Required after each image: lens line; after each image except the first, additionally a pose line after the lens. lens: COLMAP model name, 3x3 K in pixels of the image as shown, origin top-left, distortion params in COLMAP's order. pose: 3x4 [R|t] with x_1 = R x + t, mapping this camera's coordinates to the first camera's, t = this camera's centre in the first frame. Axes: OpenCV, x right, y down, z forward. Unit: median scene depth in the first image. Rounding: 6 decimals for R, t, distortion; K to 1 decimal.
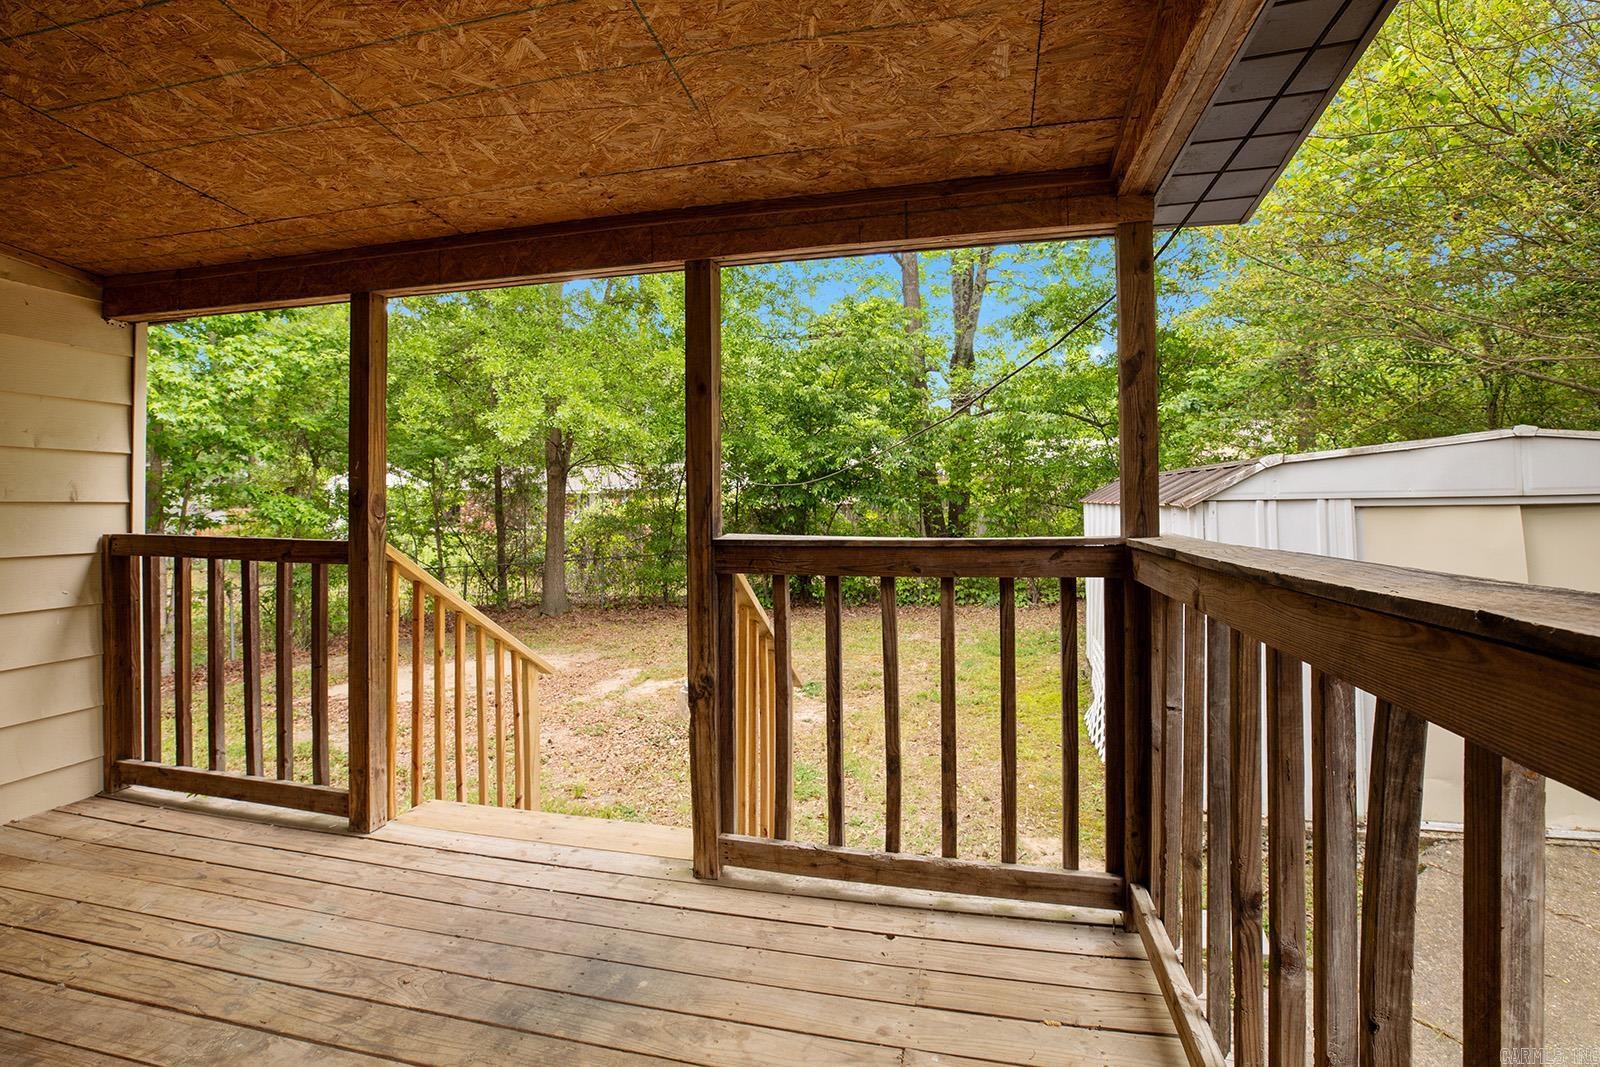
lens RADIAL K [[707.2, 0, 798.8], [0, 707.2, 518.2], [0, 0, 1]] dist [-0.000569, -0.000264]
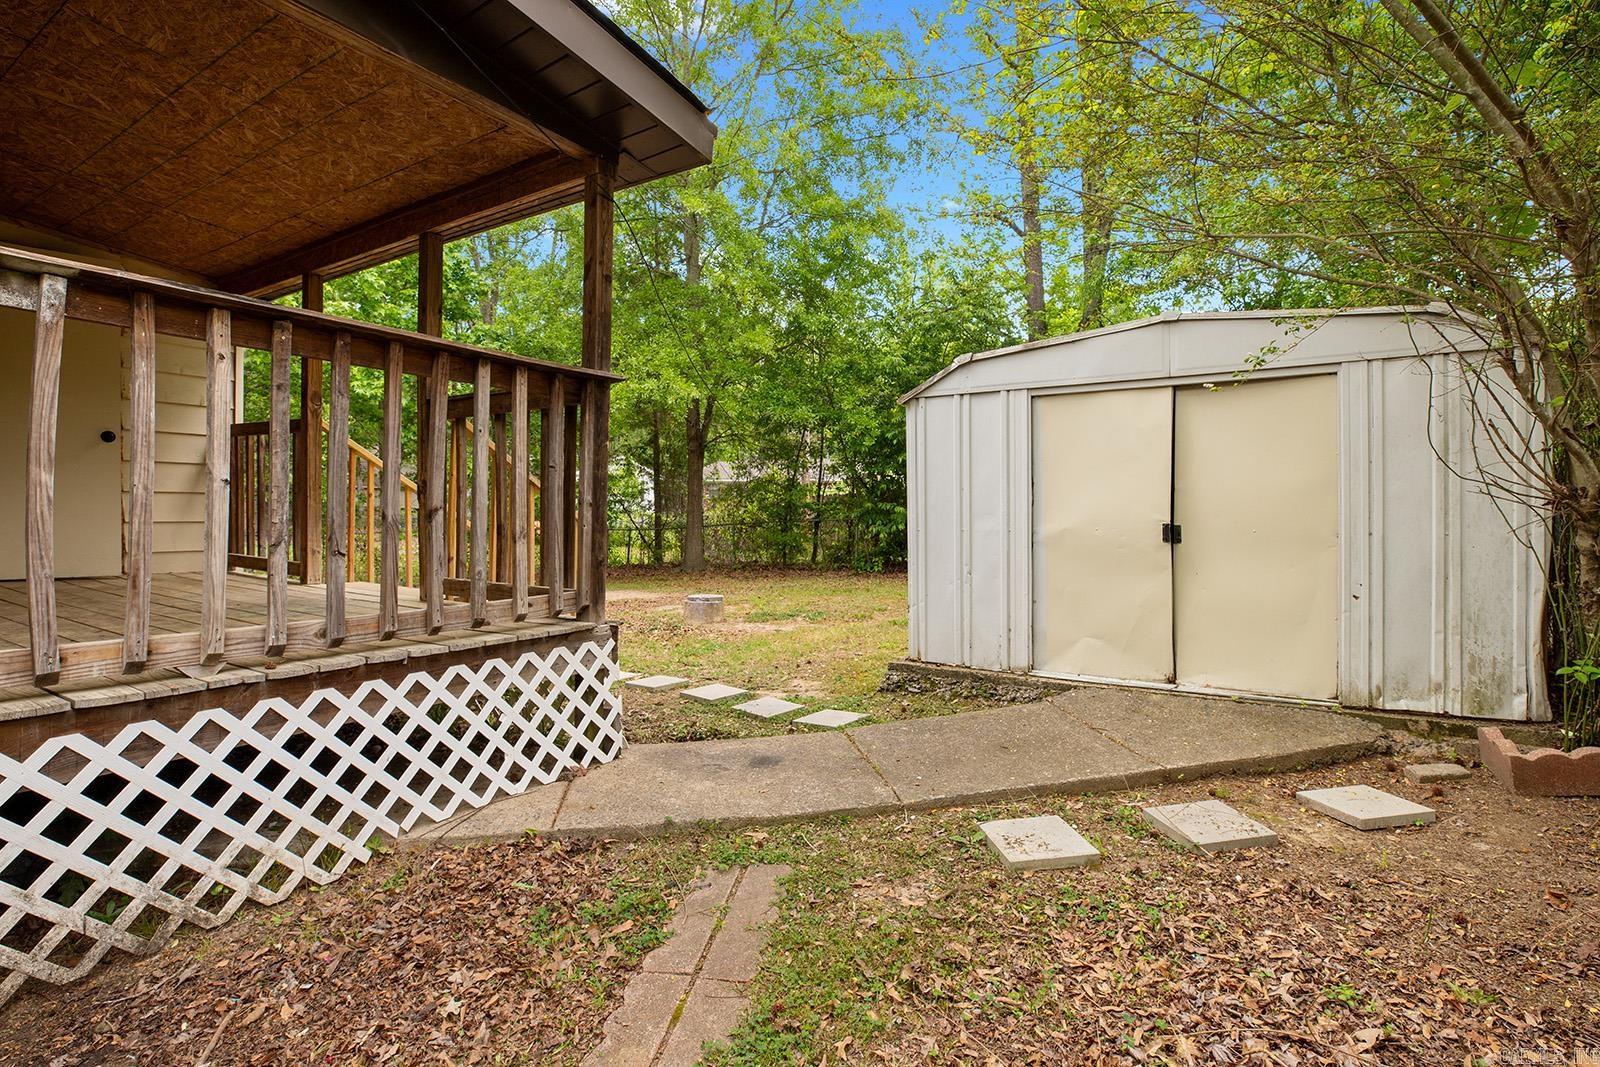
lens RADIAL K [[728.5, 0, 801.1], [0, 728.5, 522.8], [0, 0, 1]] dist [0.001148, -0.000222]
pose [[0.947949, 0.022126, -0.317651, 0.809632], [-0.020446, 0.999754, 0.008624, 0.183786], [0.317764, -0.001681, 0.948168, -0.223191]]
